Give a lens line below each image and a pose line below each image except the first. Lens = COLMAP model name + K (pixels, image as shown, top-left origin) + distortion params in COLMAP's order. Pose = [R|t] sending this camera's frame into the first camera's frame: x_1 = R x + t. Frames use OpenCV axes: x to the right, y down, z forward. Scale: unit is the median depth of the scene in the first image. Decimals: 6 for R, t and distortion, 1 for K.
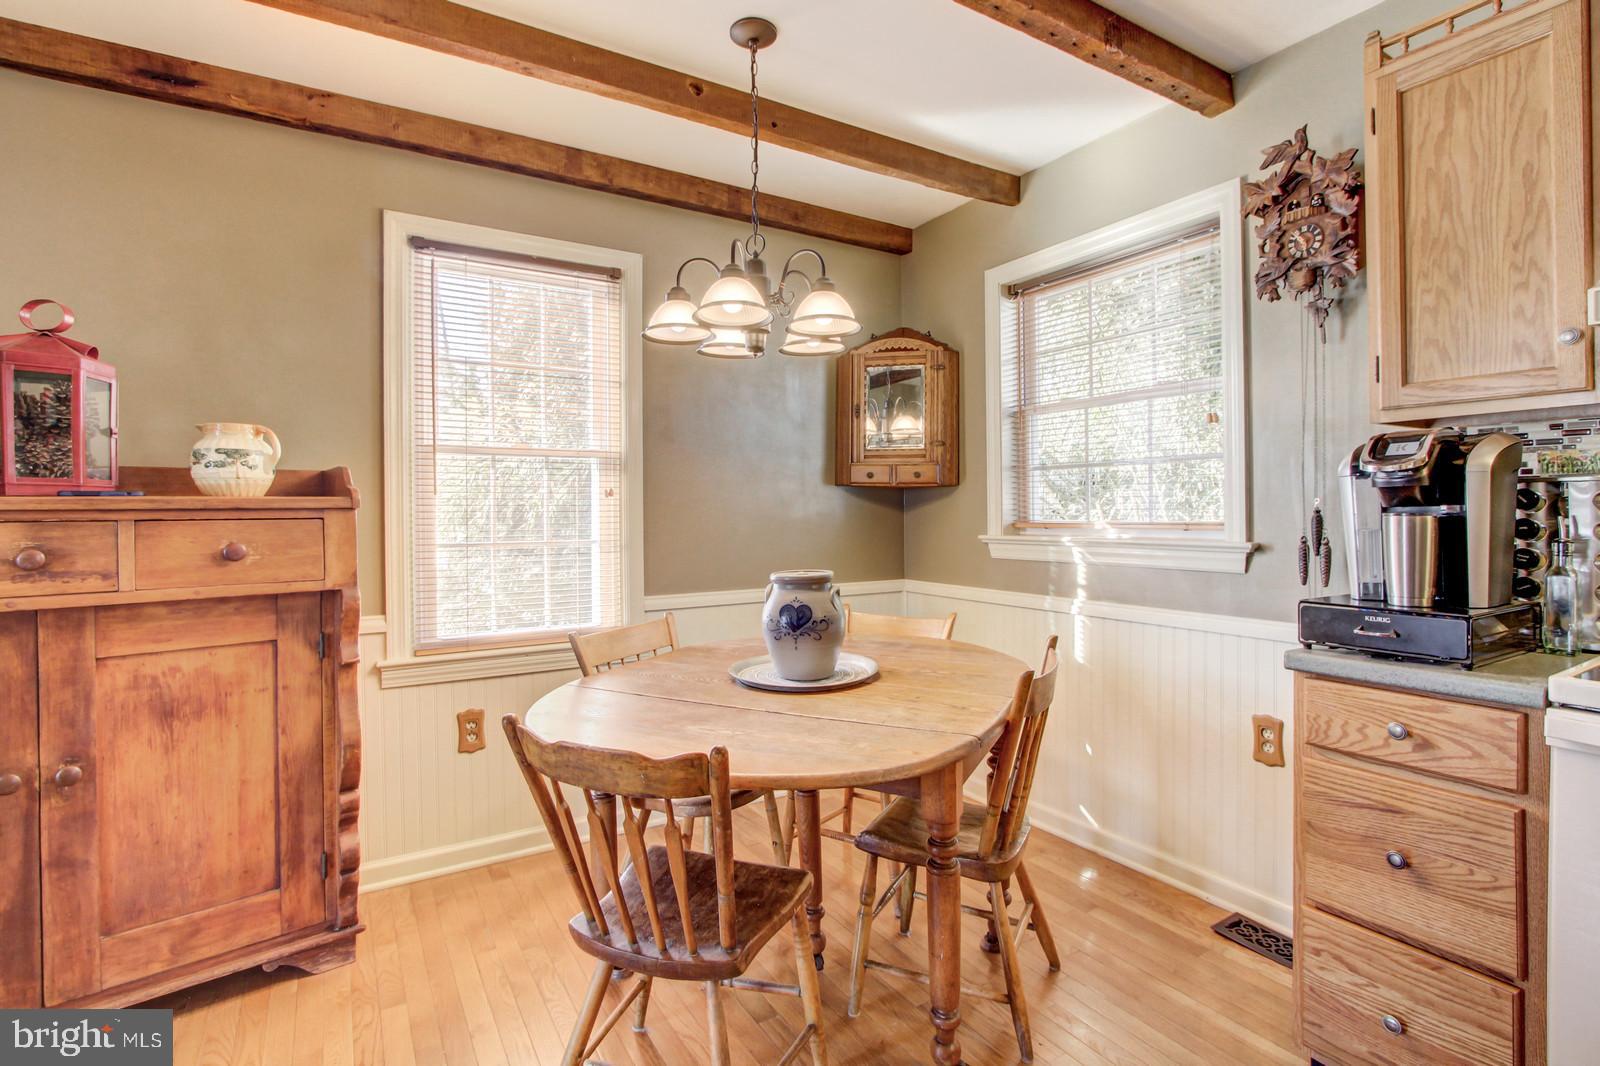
lens RADIAL K [[761.9, 0, 804.8], [0, 761.9, 514.5], [0, 0, 1]] dist [-0.016340, 0.000593]
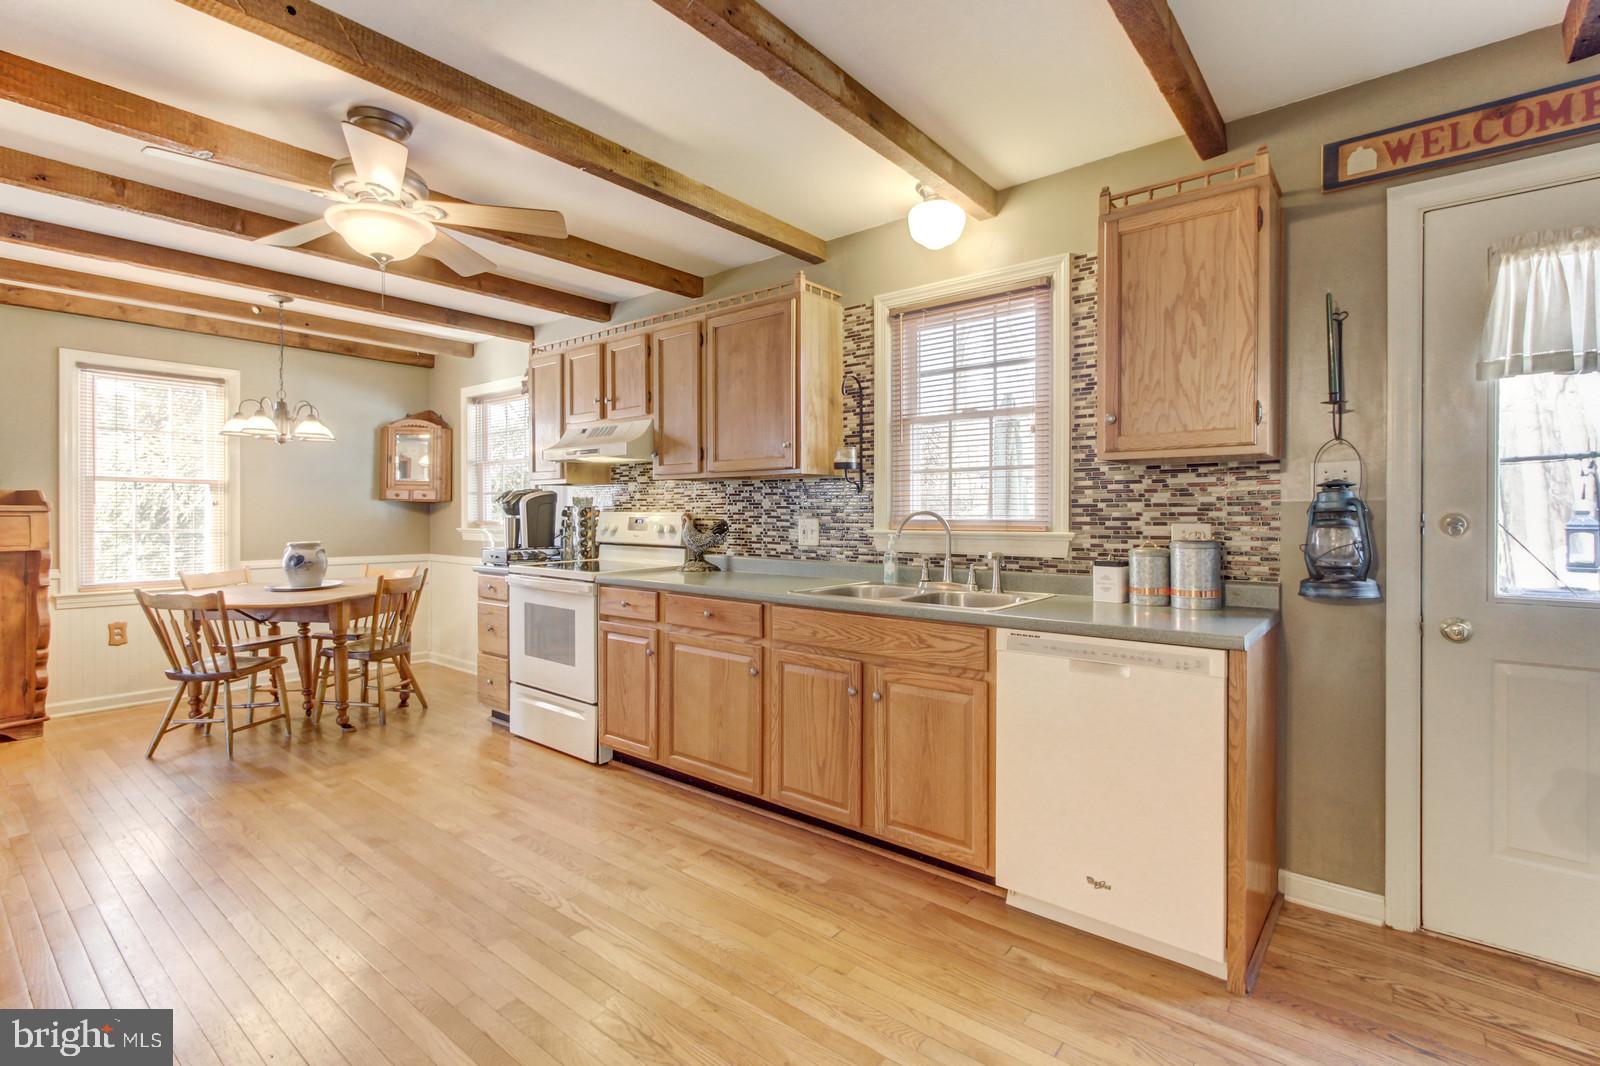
lens RADIAL K [[739.0, 0, 796.7], [0, 739.0, 517.4], [0, 0, 1]] dist [0.008567, 0.000523]
pose [[0.946946, 0.008260, 0.321287, 0.726116], [-0.007817, 0.999966, -0.002669, -0.001916], [-0.321298, 0.000016, 0.946978, -1.674223]]
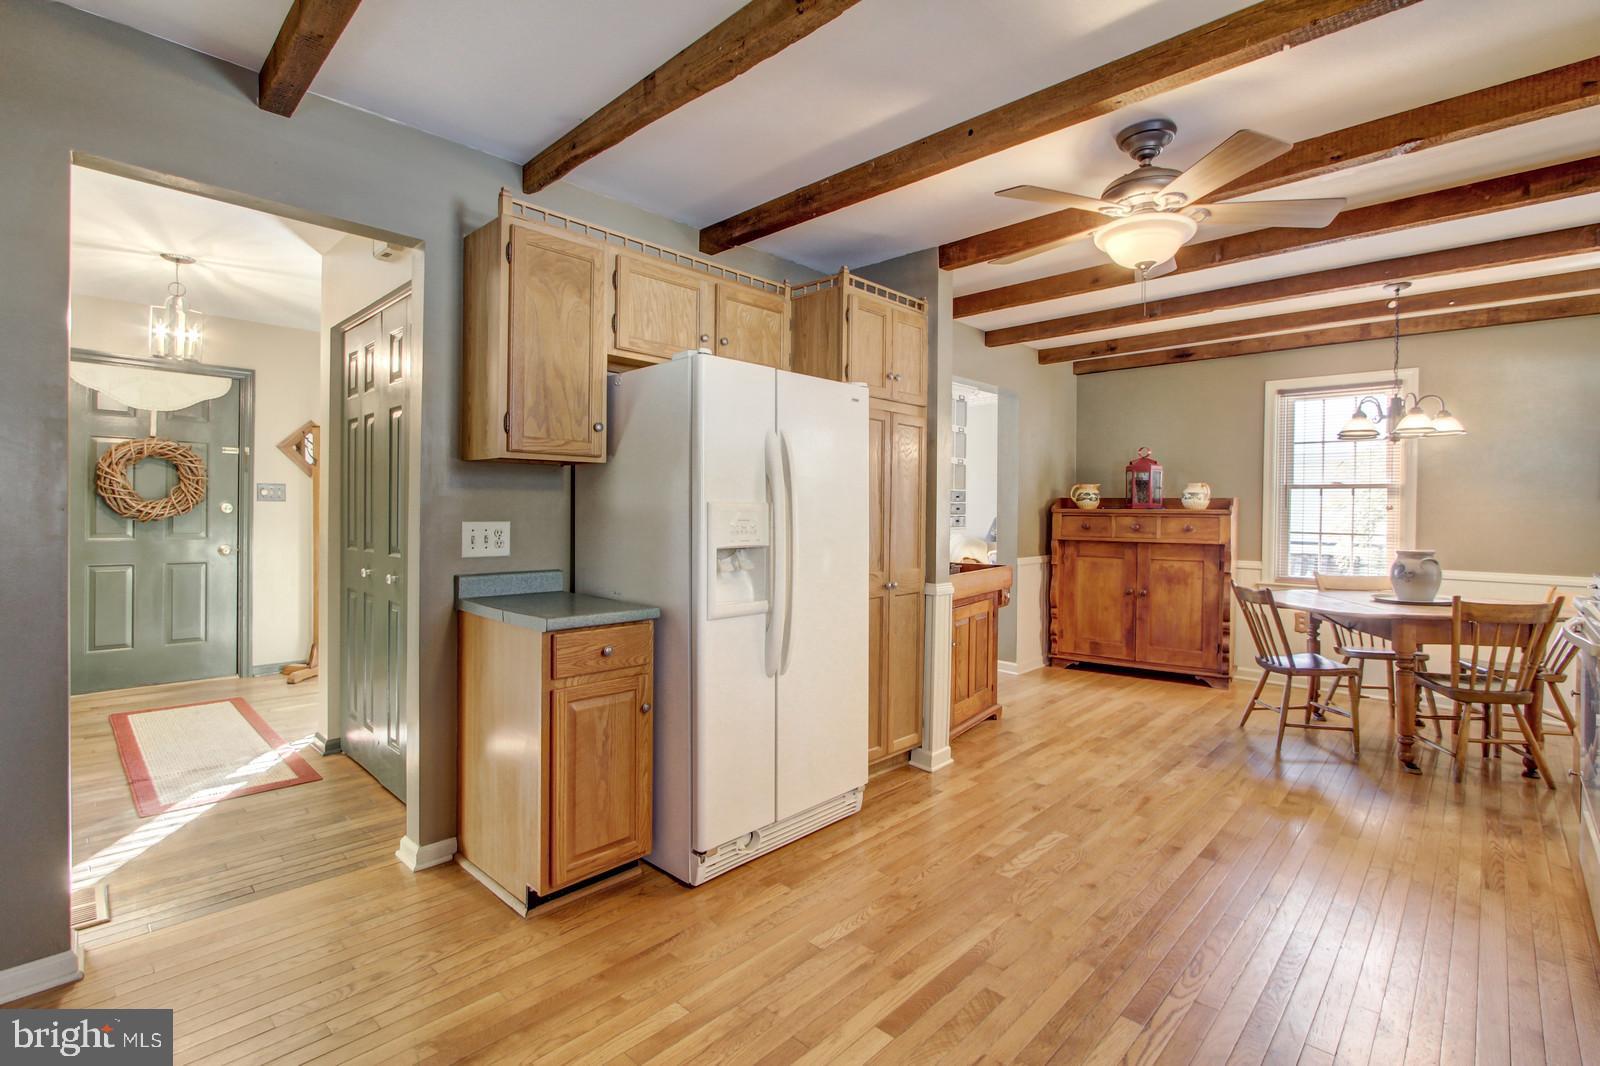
lens RADIAL K [[736.4, 0, 805.8], [0, 736.4, 514.8], [0, 0, 1]] dist [-0.016850, 0.001654]
pose [[0.254564, 0.018904, -0.966871, 1.569685], [-0.018856, 0.999716, 0.014581, -0.016185], [0.966872, 0.014520, 0.254848, -1.133548]]
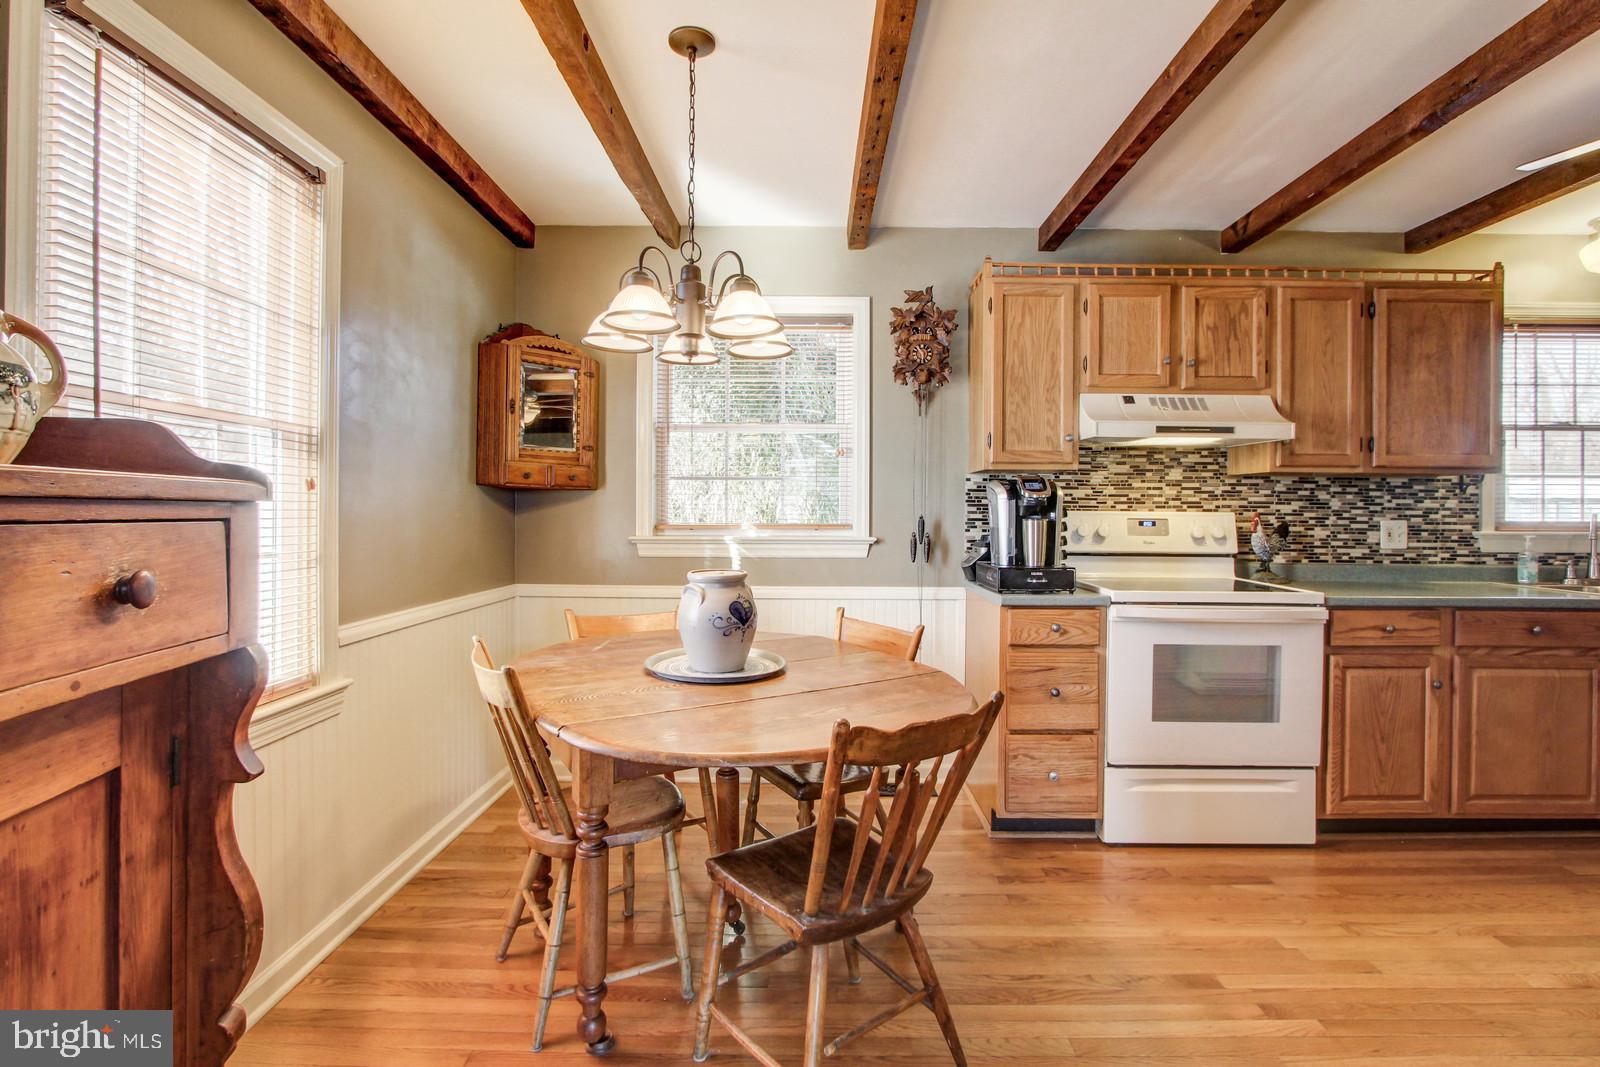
lens RADIAL K [[736.4, 0, 805.8], [0, 736.4, 515.3], [0, 0, 1]] dist [-0.016850, 0.001654]
pose [[0.529660, 0.008100, 0.848172, -0.882938], [-0.006056, 0.999965, -0.005768, 0.002641], [-0.848189, -0.002082, 0.529690, 0.383512]]
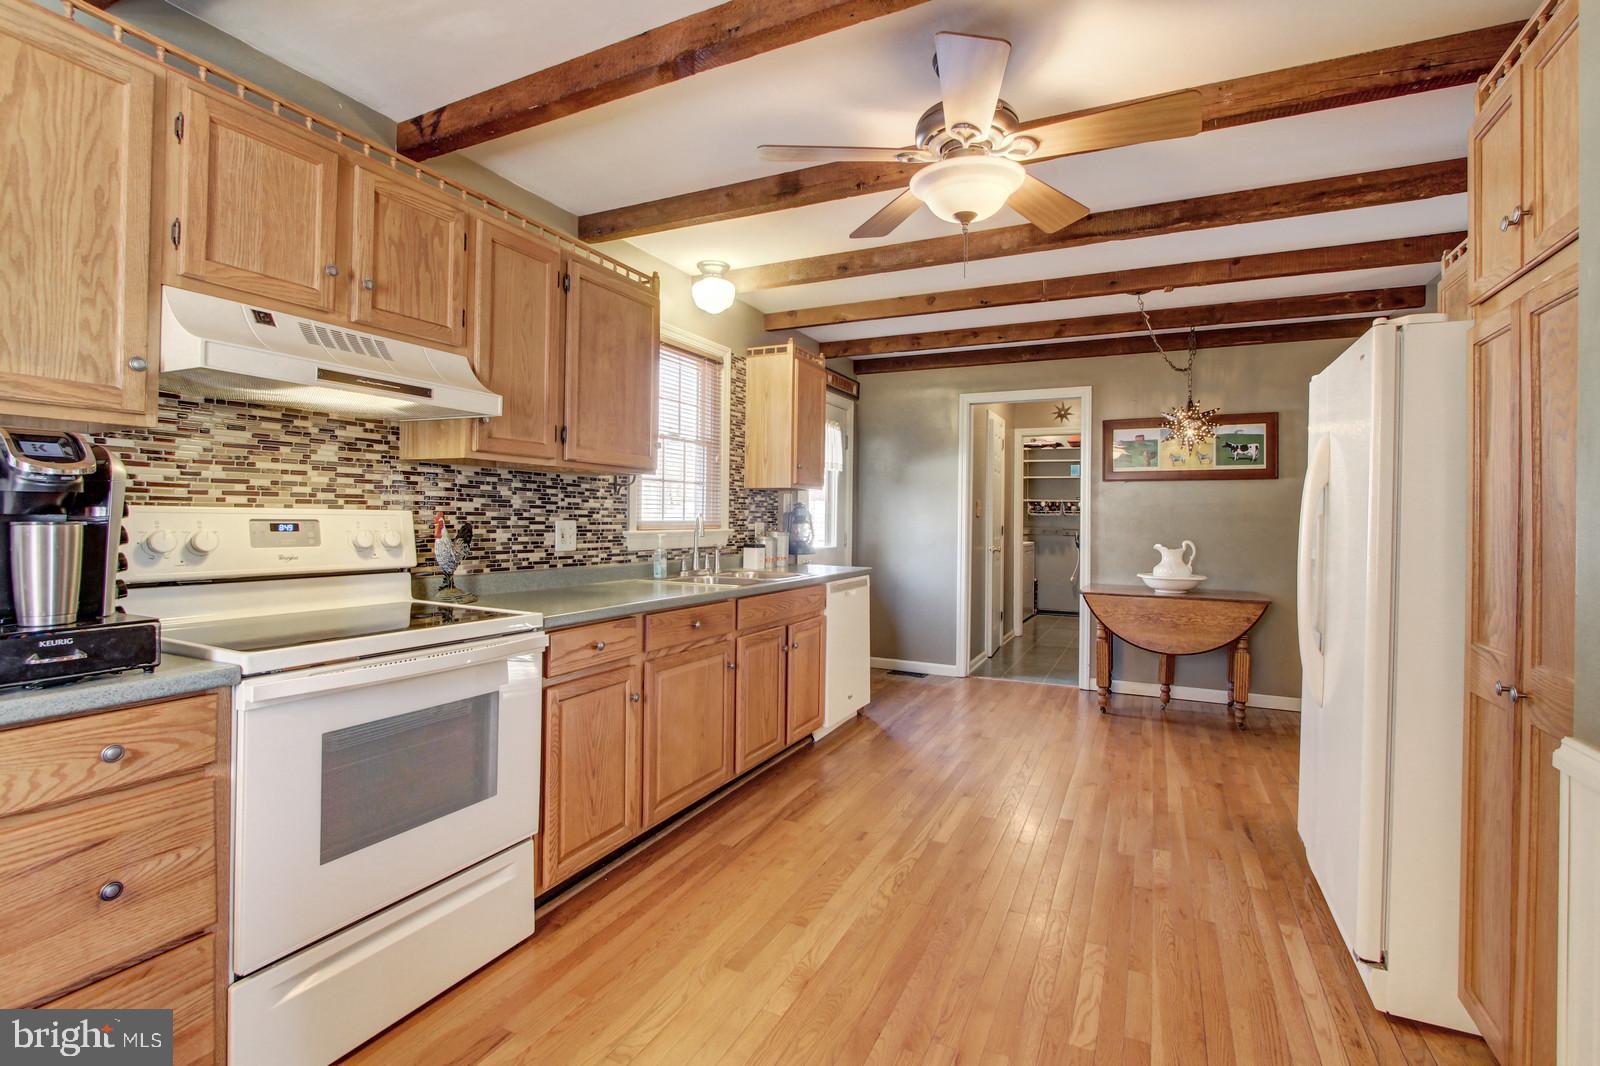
lens RADIAL K [[736.4, 0, 805.8], [0, 736.4, 514.8], [0, 0, 1]] dist [-0.016850, 0.001654]
pose [[-0.539238, 0.006384, 0.842129, -0.322335], [-0.002046, 0.999958, -0.008891, -0.003130], [-0.842151, -0.006517, -0.539203, 0.549185]]
